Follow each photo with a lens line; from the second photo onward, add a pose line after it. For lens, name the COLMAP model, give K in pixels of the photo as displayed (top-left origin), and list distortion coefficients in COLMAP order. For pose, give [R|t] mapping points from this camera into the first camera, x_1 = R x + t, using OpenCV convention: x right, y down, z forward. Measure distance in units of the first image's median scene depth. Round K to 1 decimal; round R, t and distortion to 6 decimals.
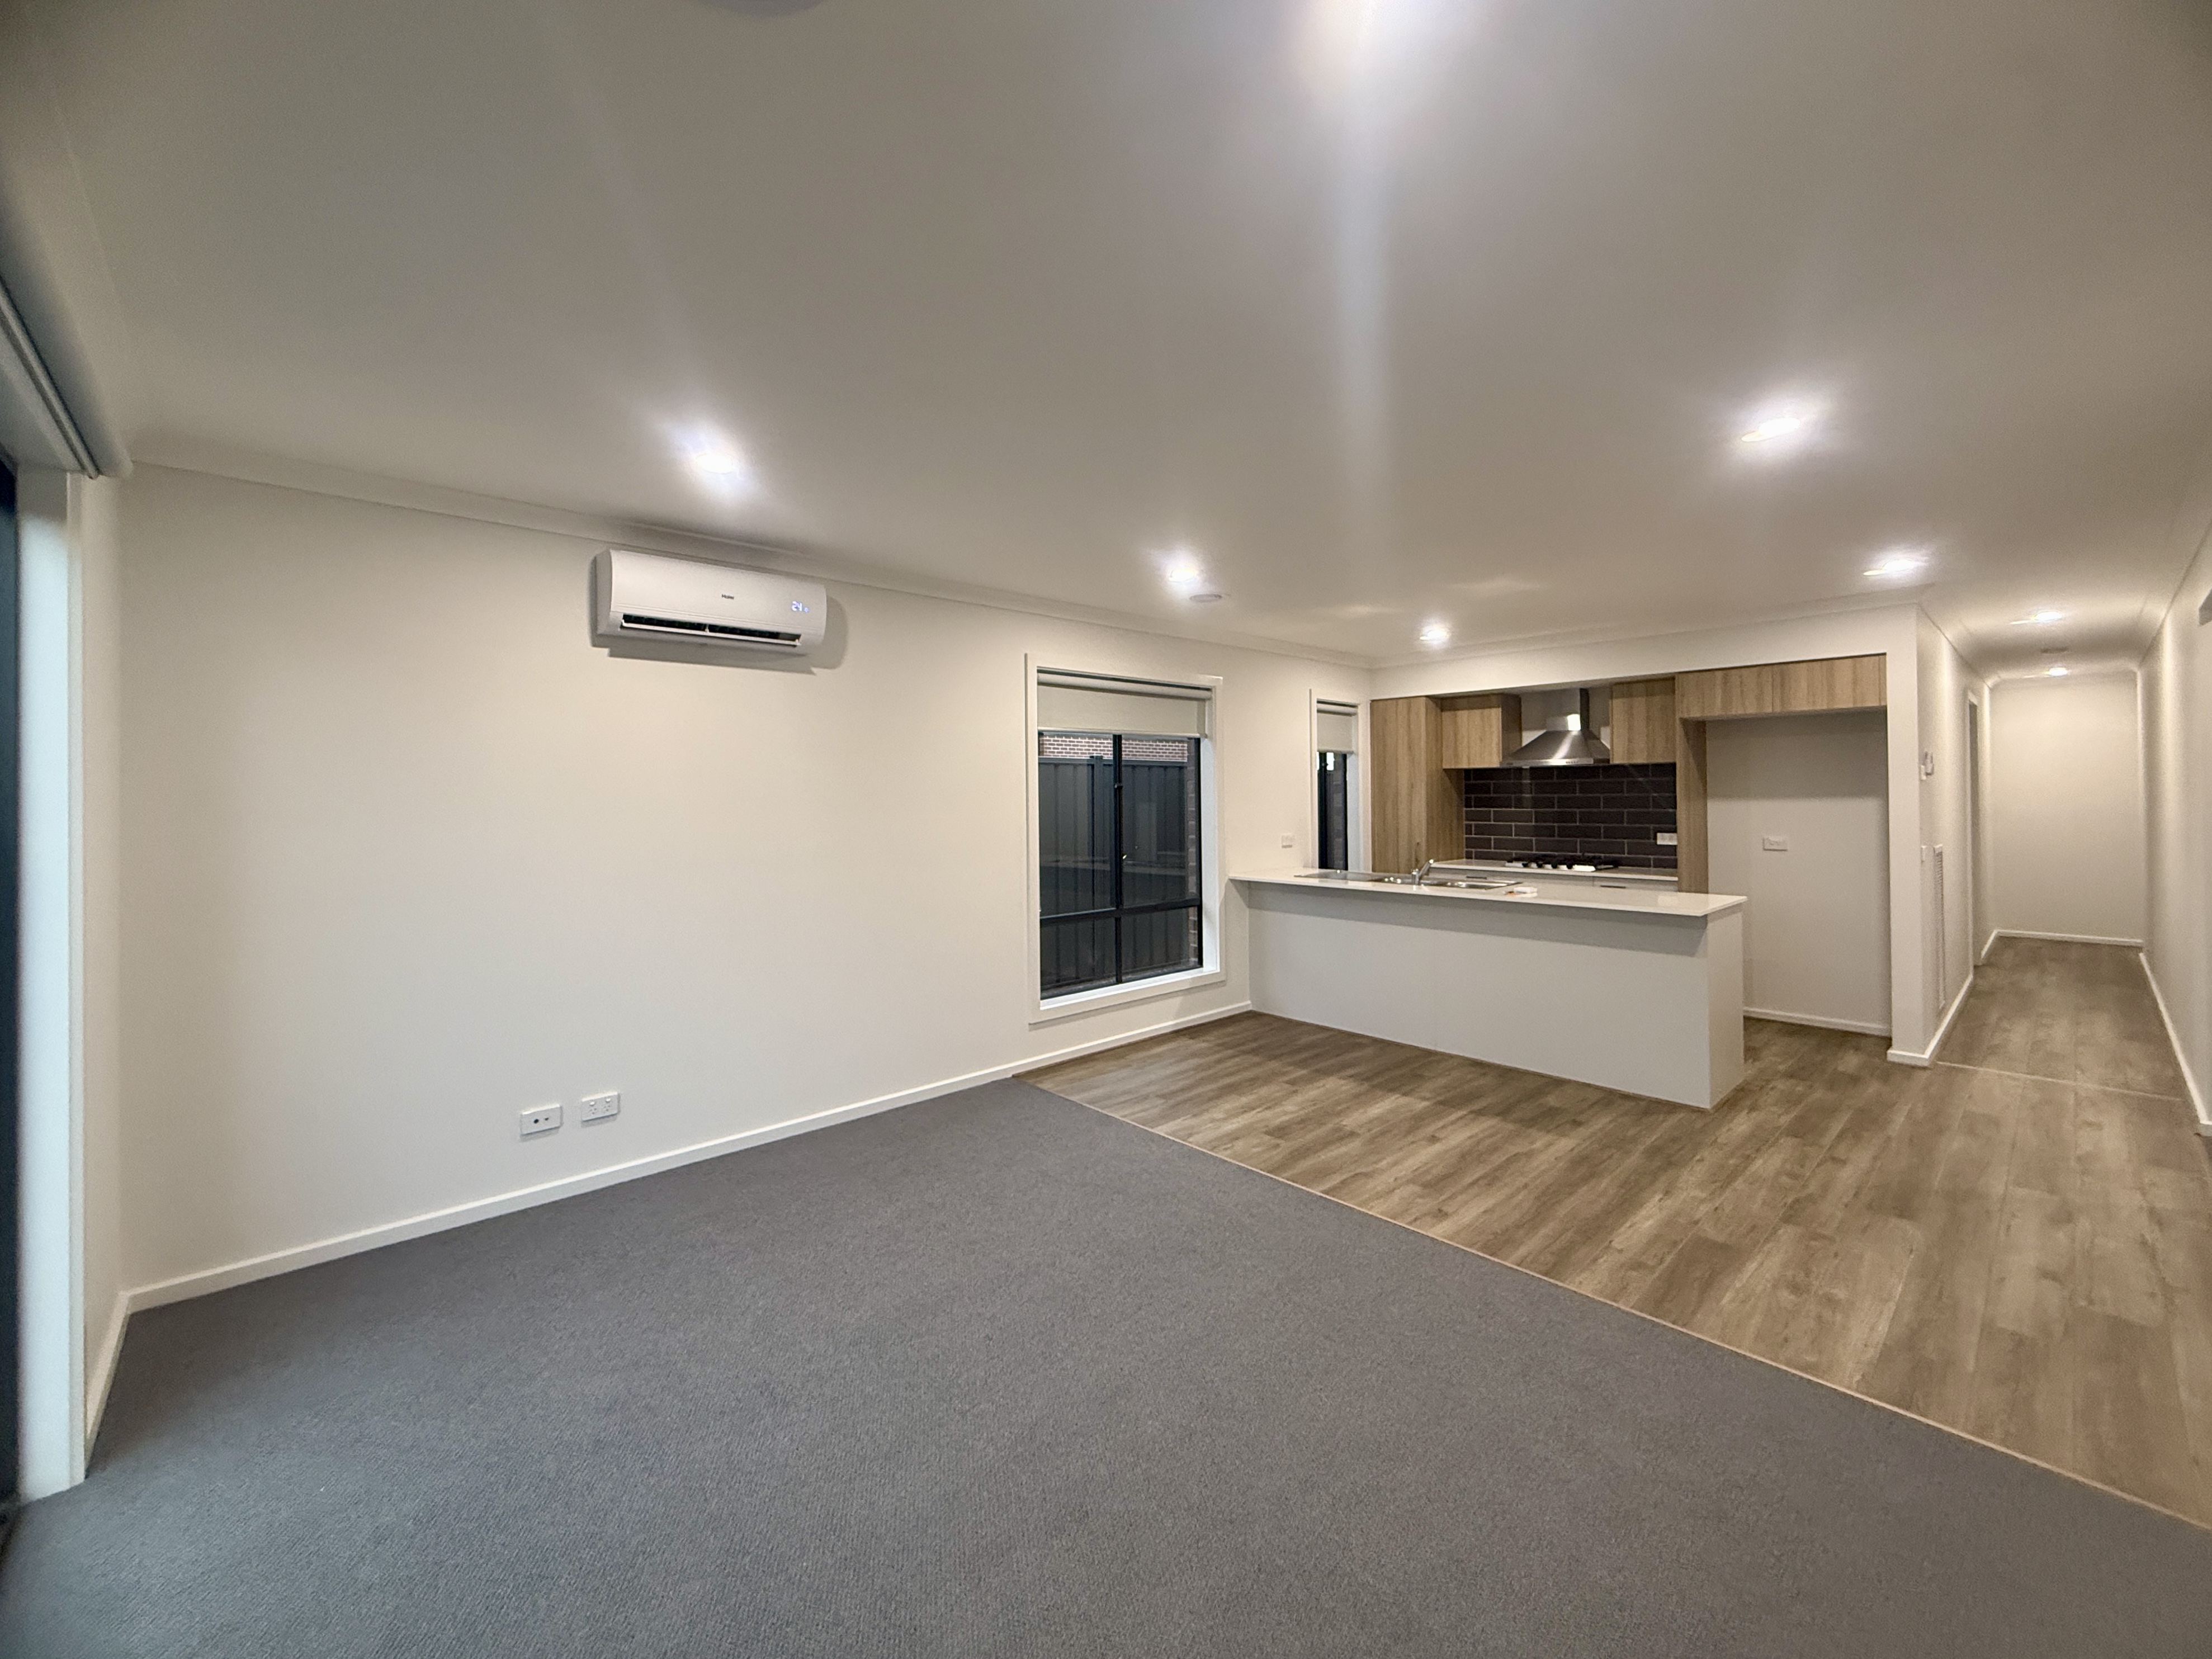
lens RADIAL K [[899.0, 0, 1103.0], [0, 899.0, 788.9], [0, 0, 1]] dist [0.000273, -0.000209]
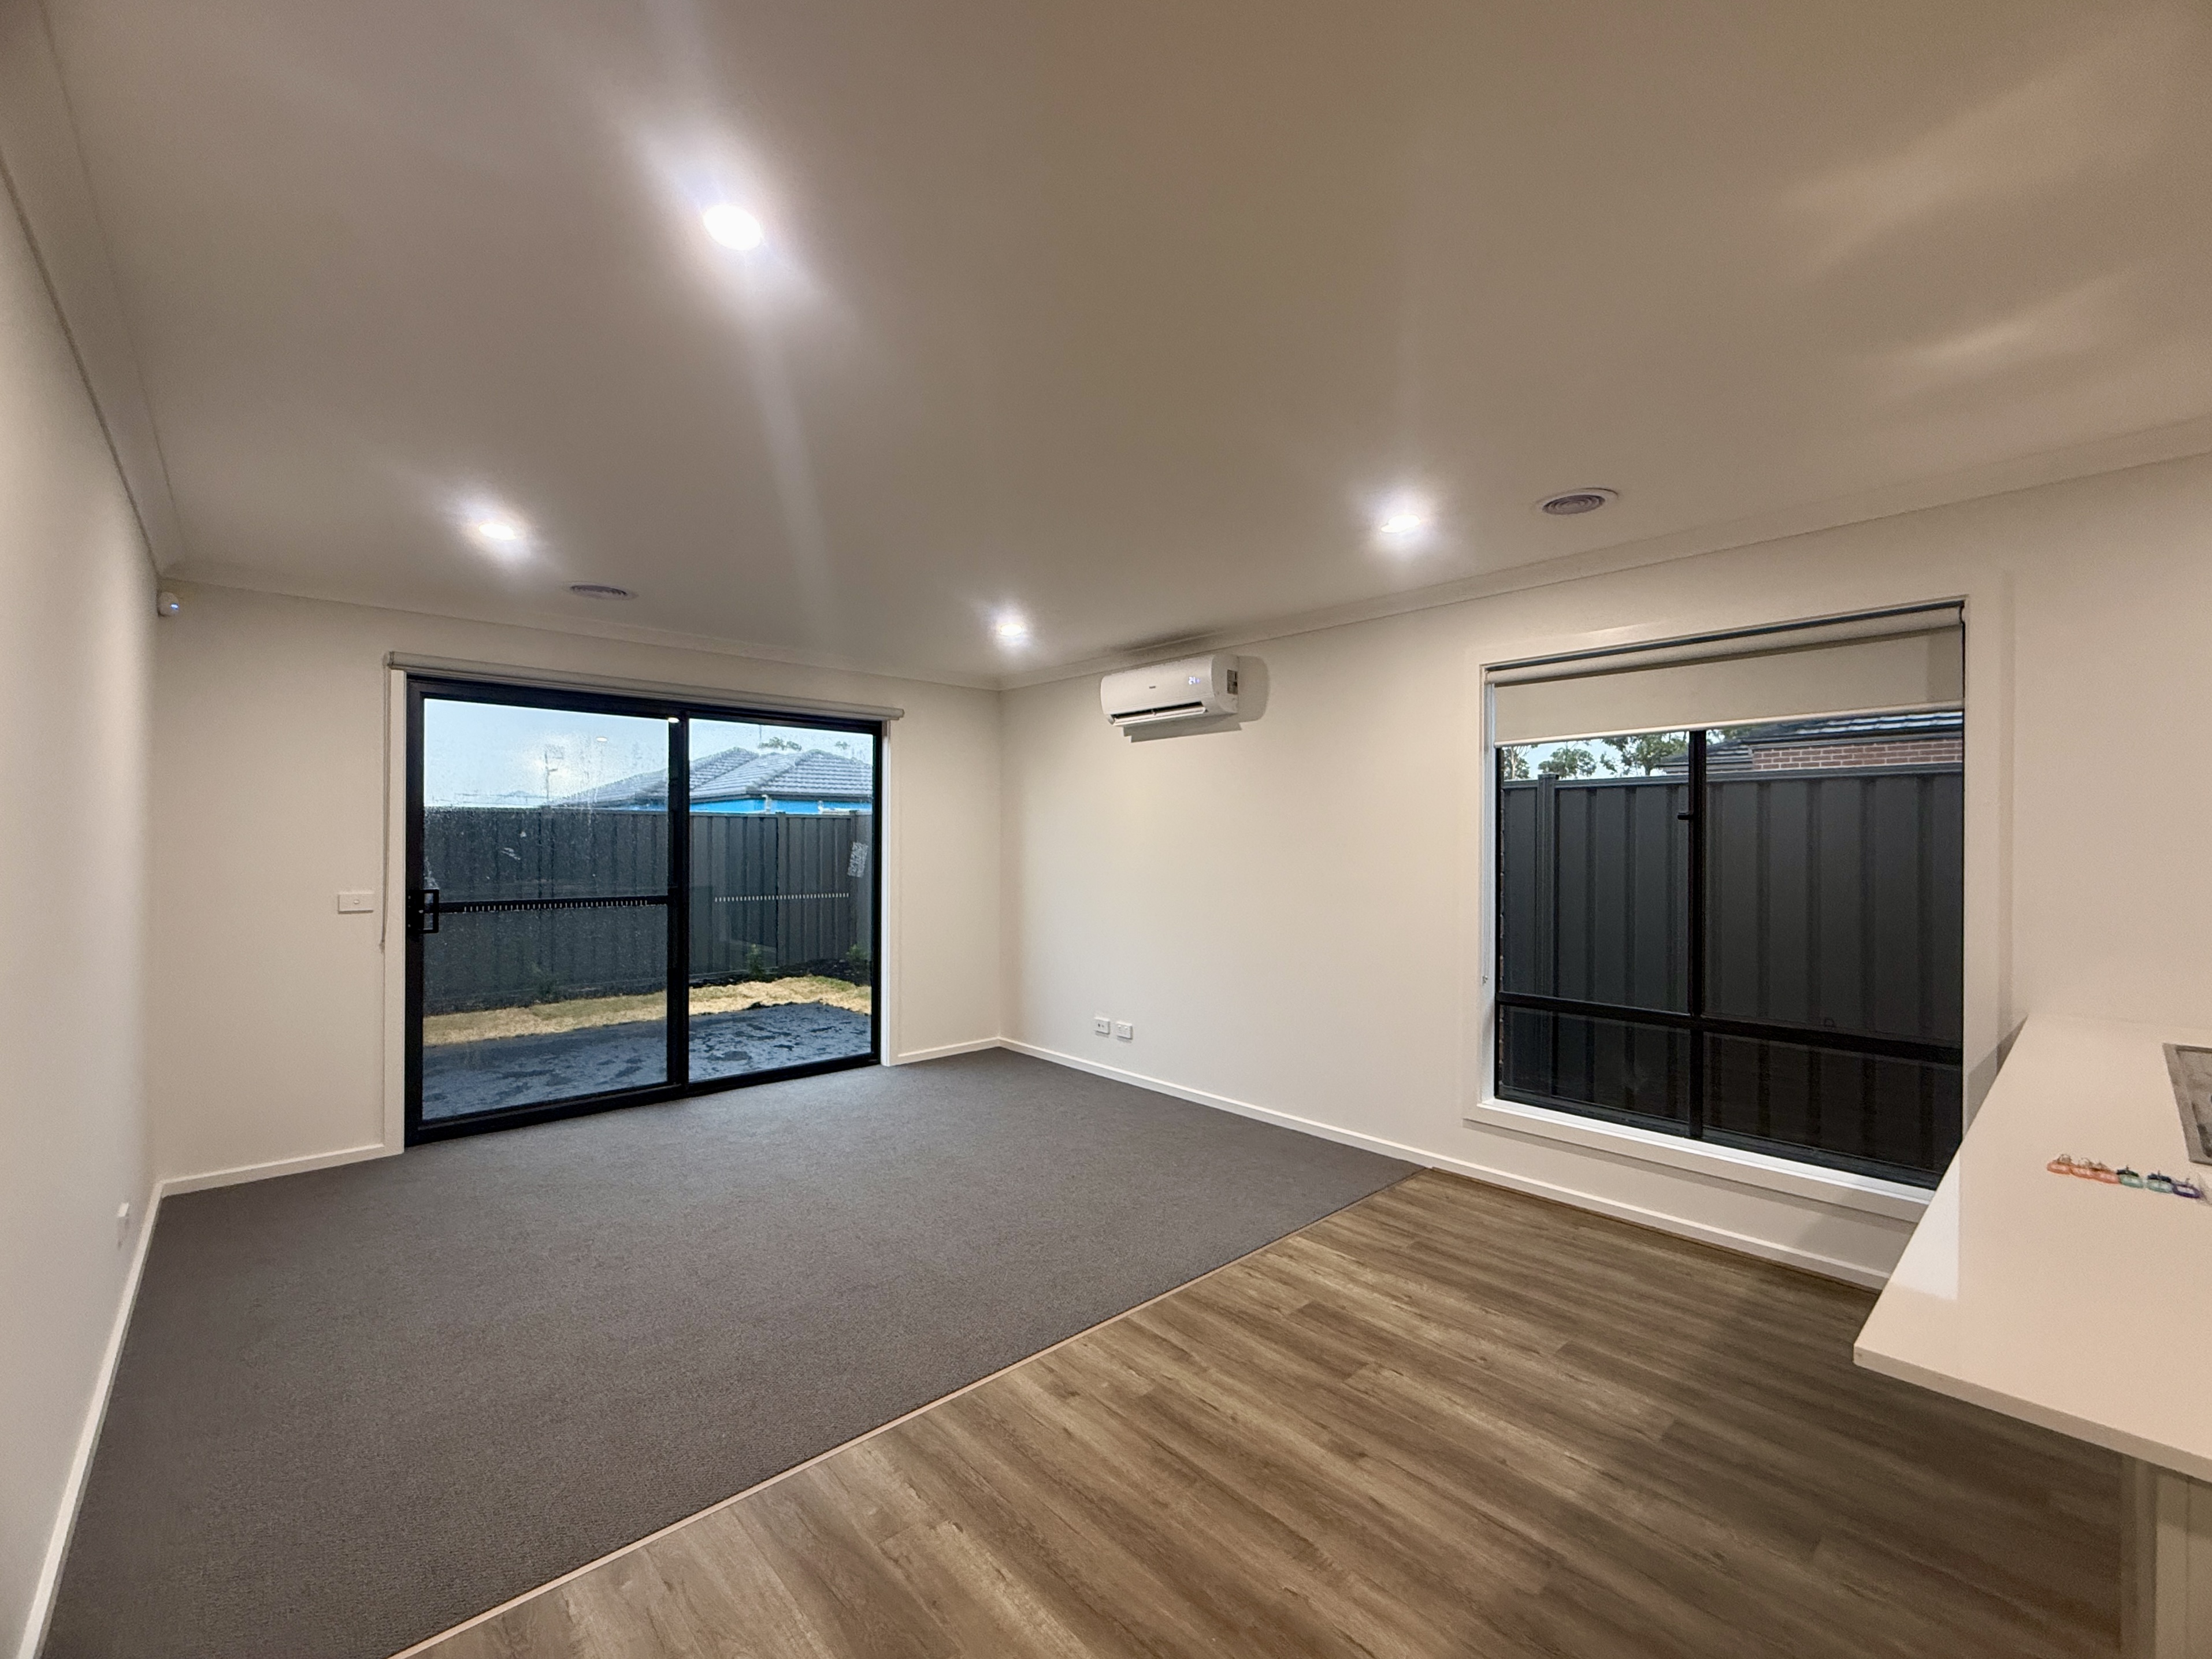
lens RADIAL K [[917.0, 0, 1068.9], [0, 917.0, 839.3], [0, 0, 1]] dist [0.000276, -0.000092]
pose [[-0.021285, 0.008349, -0.999739, 0.748015], [0.008052, 0.999934, 0.008179, 0.004144], [0.999741, -0.007876, -0.021351, 0.674774]]
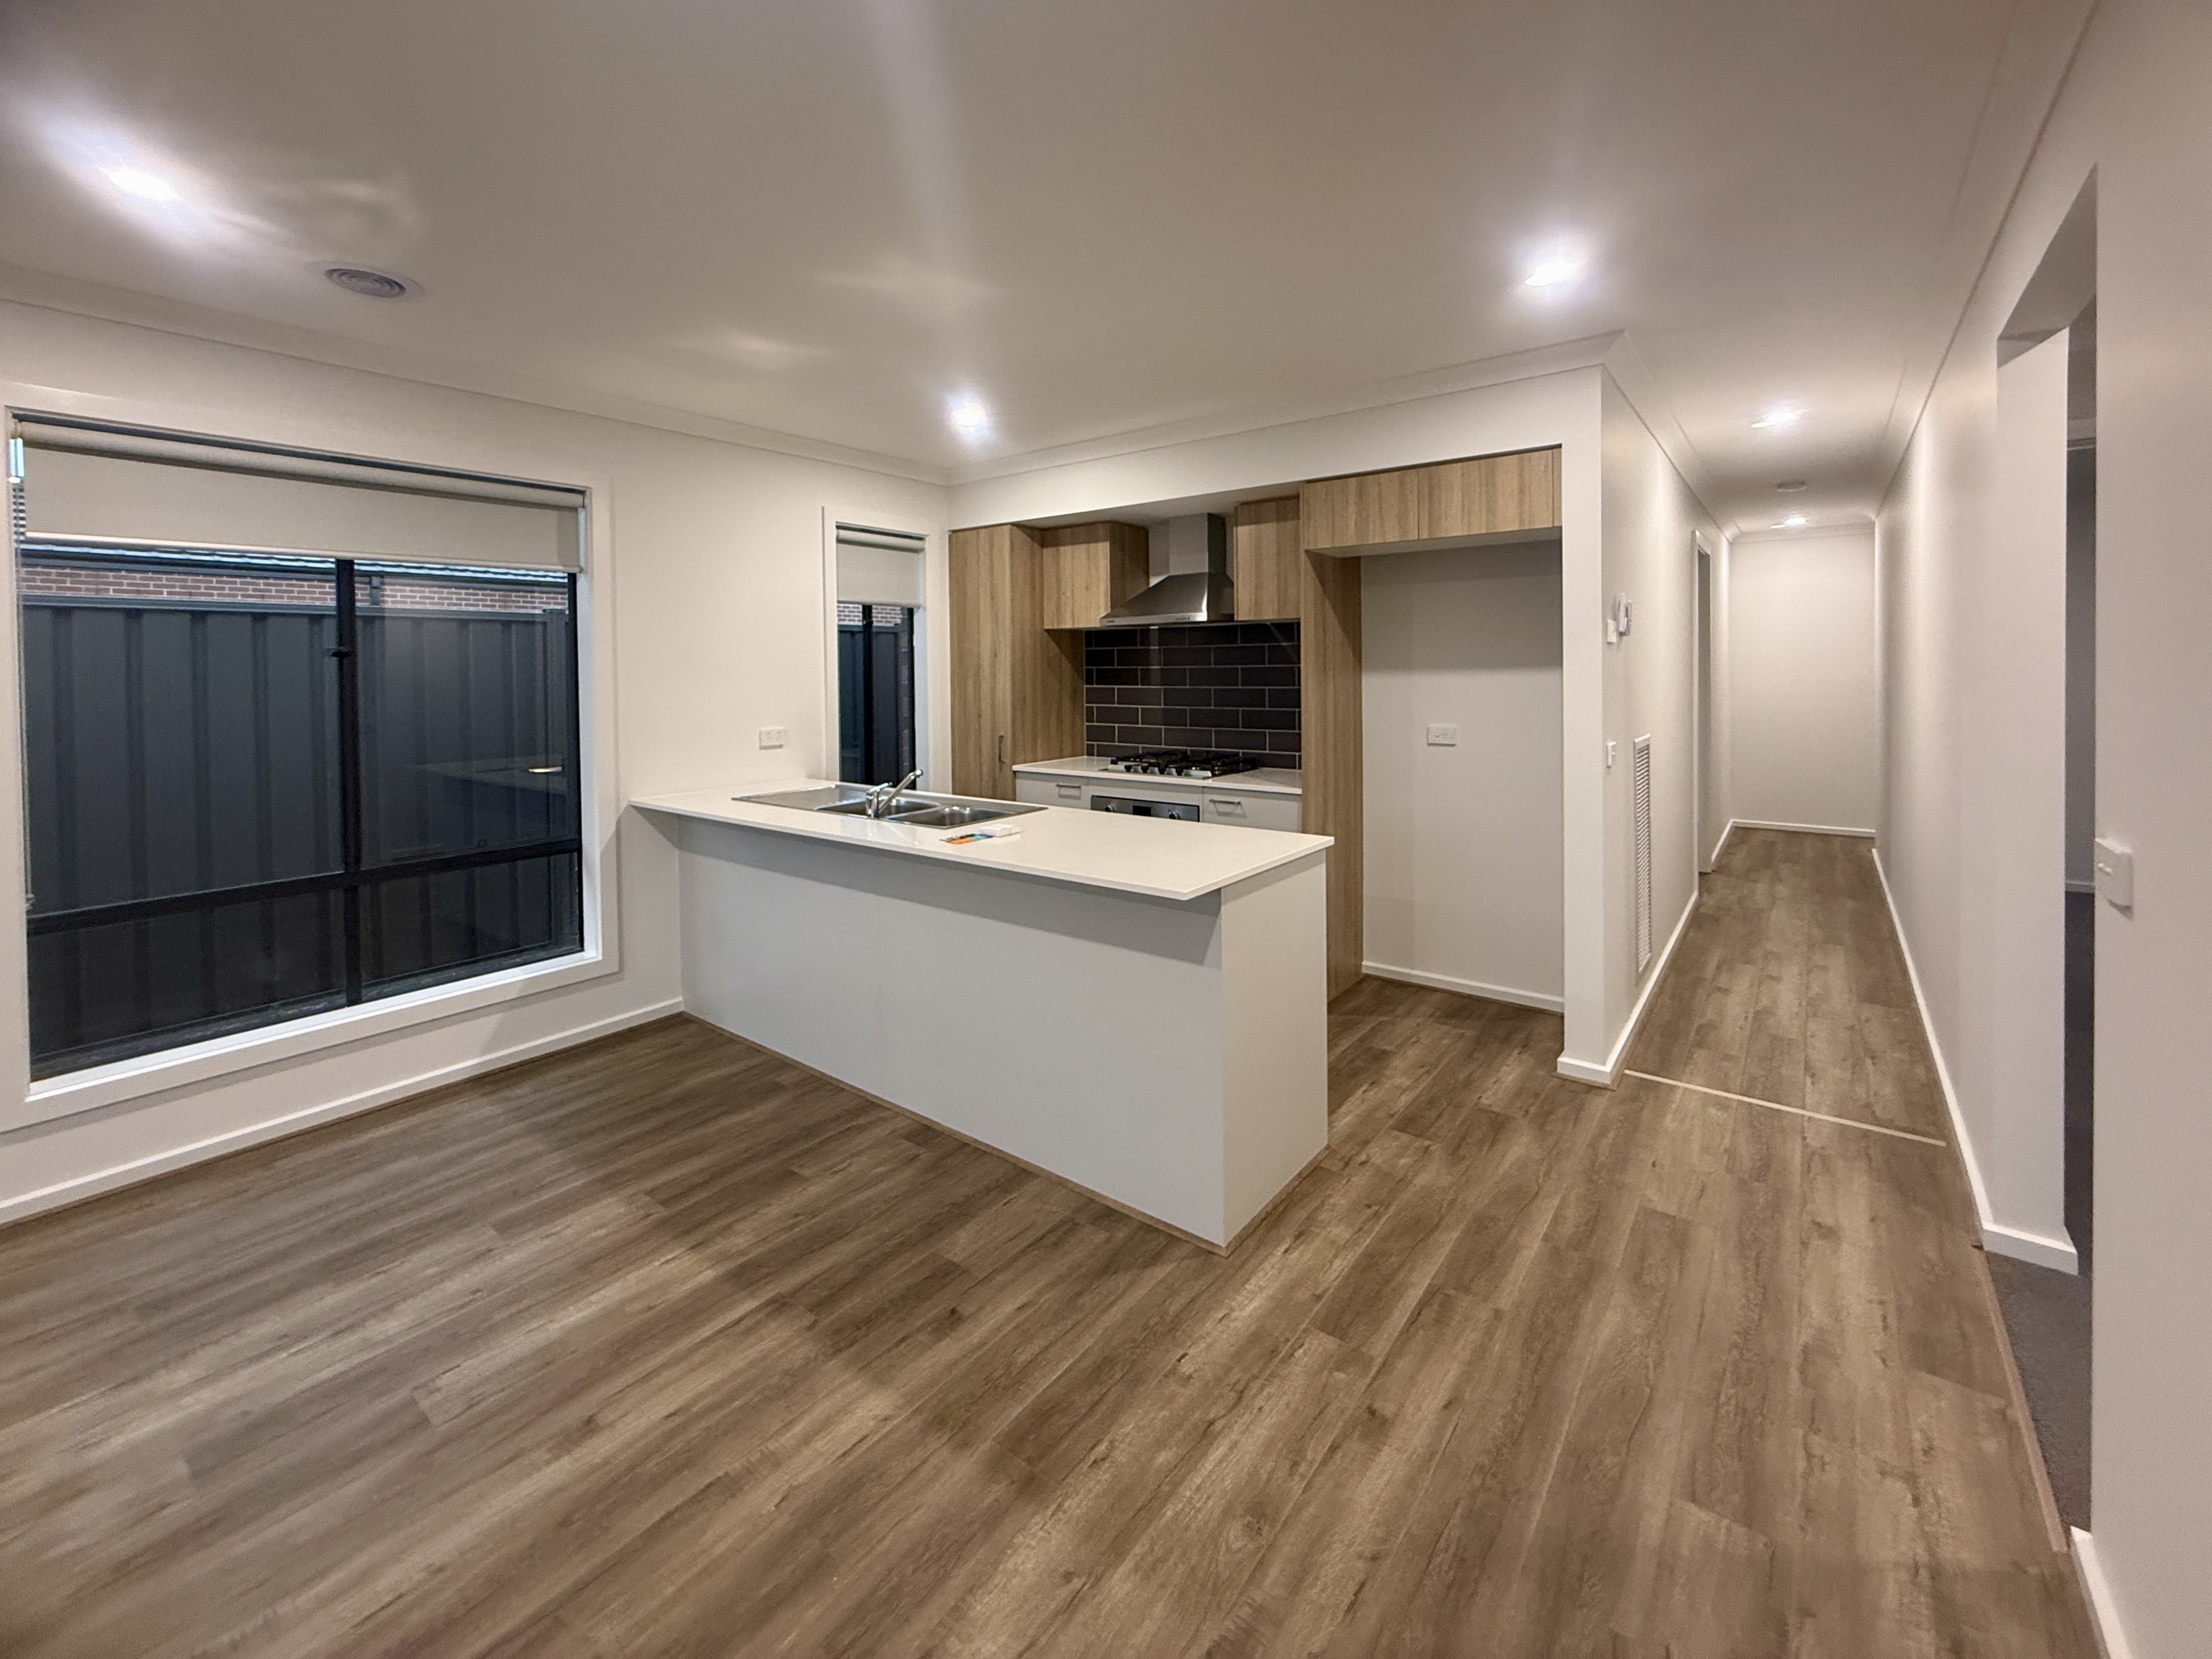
lens RADIAL K [[925.7, 0, 1105.2], [0, 925.7, 681.2], [0, 0, 1]] dist [-0.000414, -0.000249]
pose [[0.985305, -0.005549, 0.170716, 0.440804], [0.001610, 0.999729, 0.023206, 0.001836], [-0.170799, -0.022591, 0.985047, 0.405761]]
